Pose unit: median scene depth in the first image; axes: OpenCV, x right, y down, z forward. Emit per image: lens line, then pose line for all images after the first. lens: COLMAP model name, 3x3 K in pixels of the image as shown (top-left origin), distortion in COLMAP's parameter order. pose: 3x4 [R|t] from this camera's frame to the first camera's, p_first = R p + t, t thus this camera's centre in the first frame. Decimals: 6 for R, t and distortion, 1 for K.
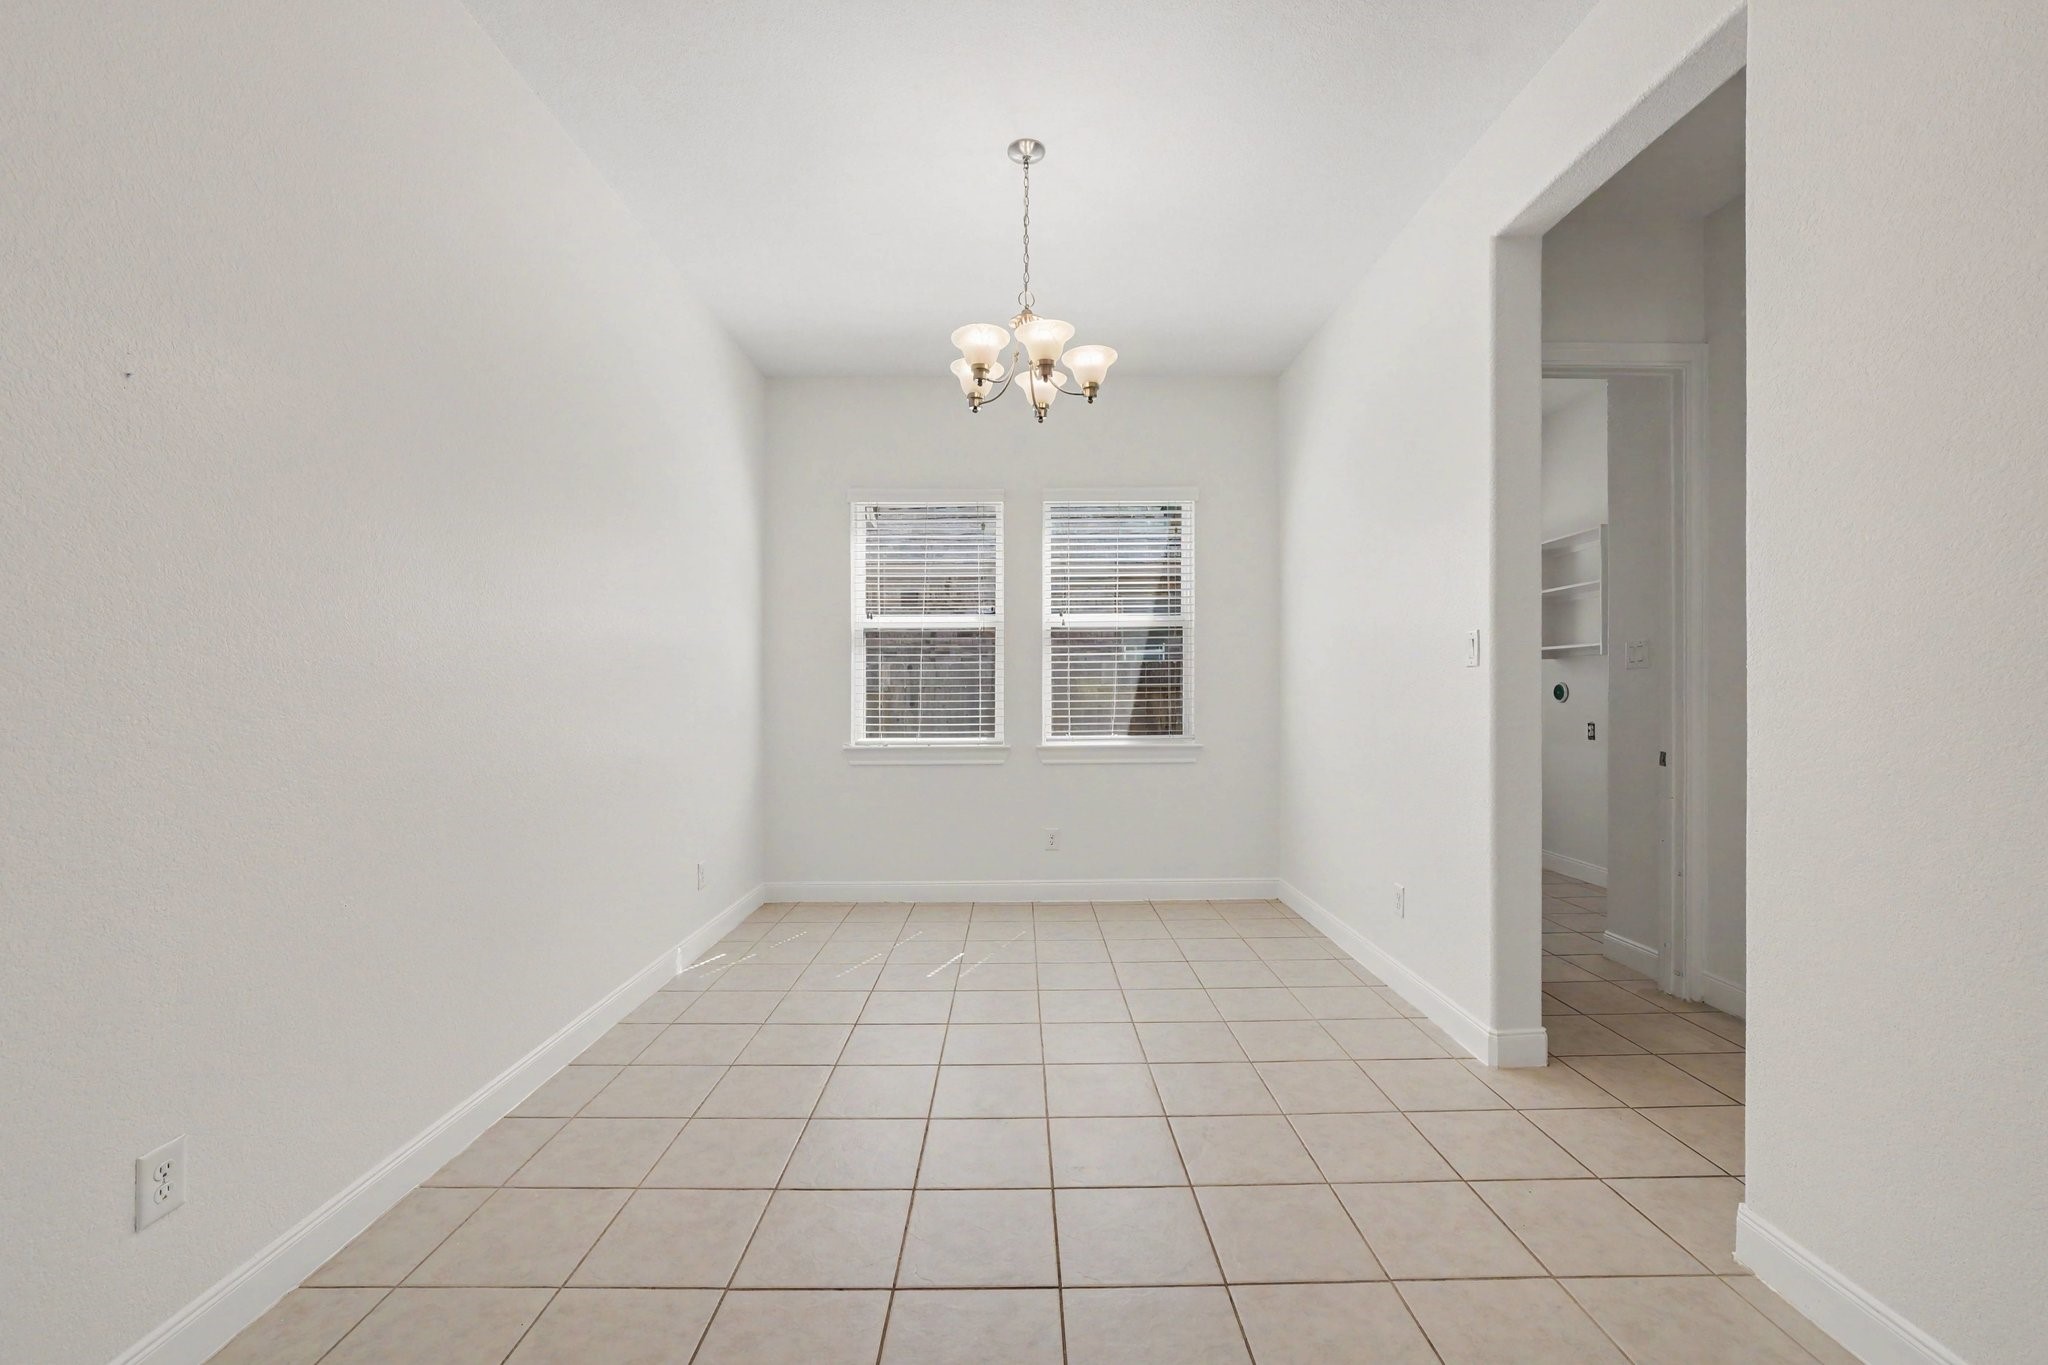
lens RADIAL K [[836.7, 0, 1024.7], [0, 836.7, 686.6], [0, 0, 1]] dist [-0.026910, -0.000128]
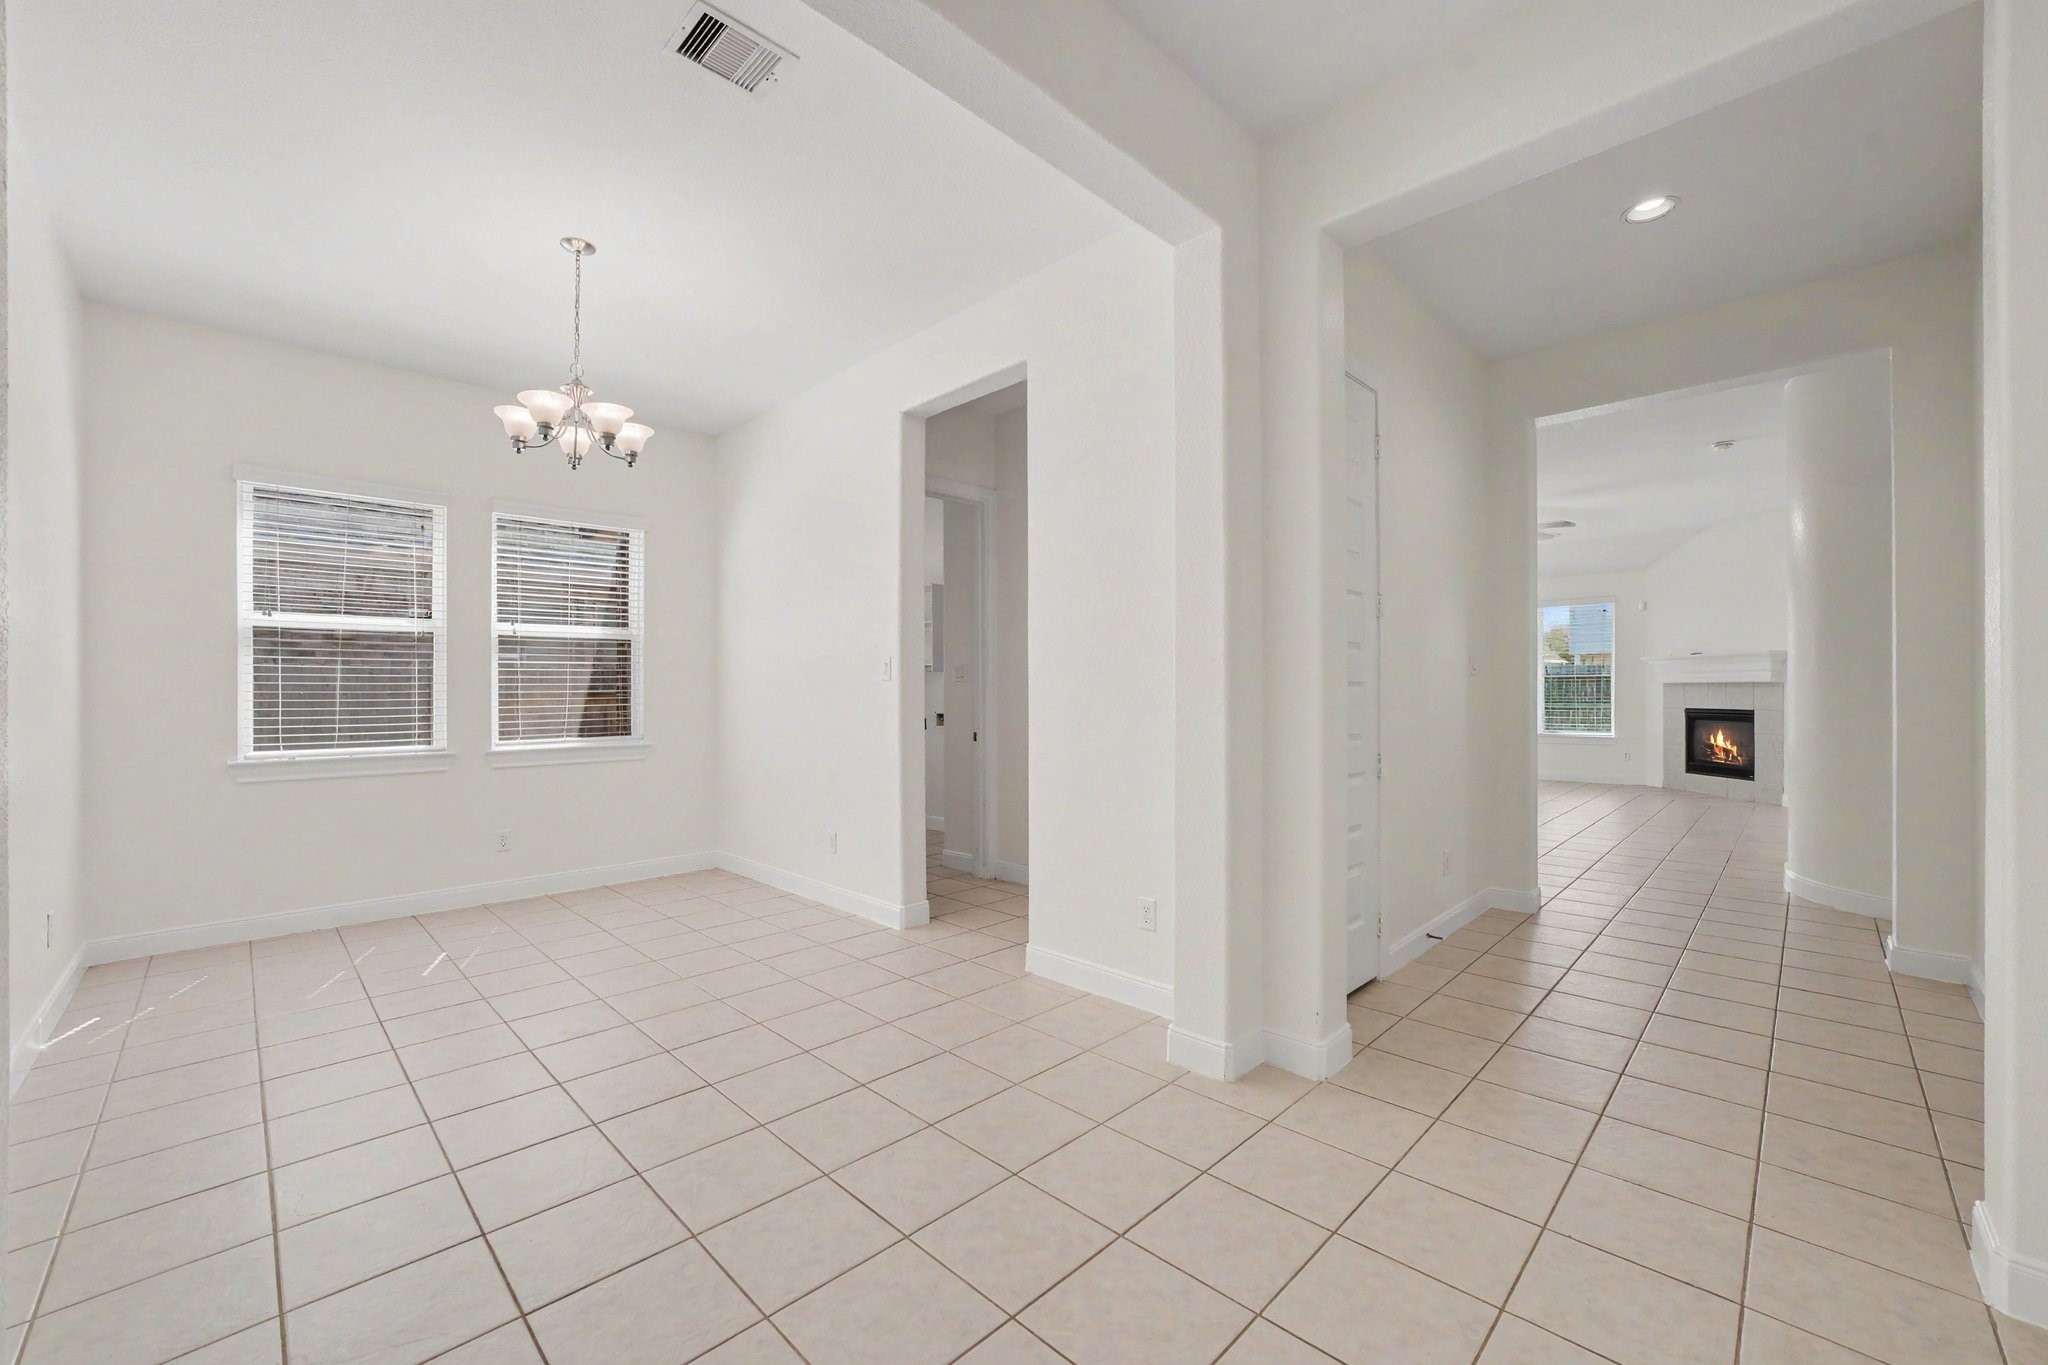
lens RADIAL K [[885.5, 0, 1024.0], [0, 885.5, 682.5], [0, 0, 1]] dist [0.001587, 0.000148]
pose [[0.713742, 0.008388, 0.700359, -0.272580], [-0.000153, 0.999930, -0.011819, -0.000036], [-0.700409, 0.008328, 0.713693, -0.230724]]
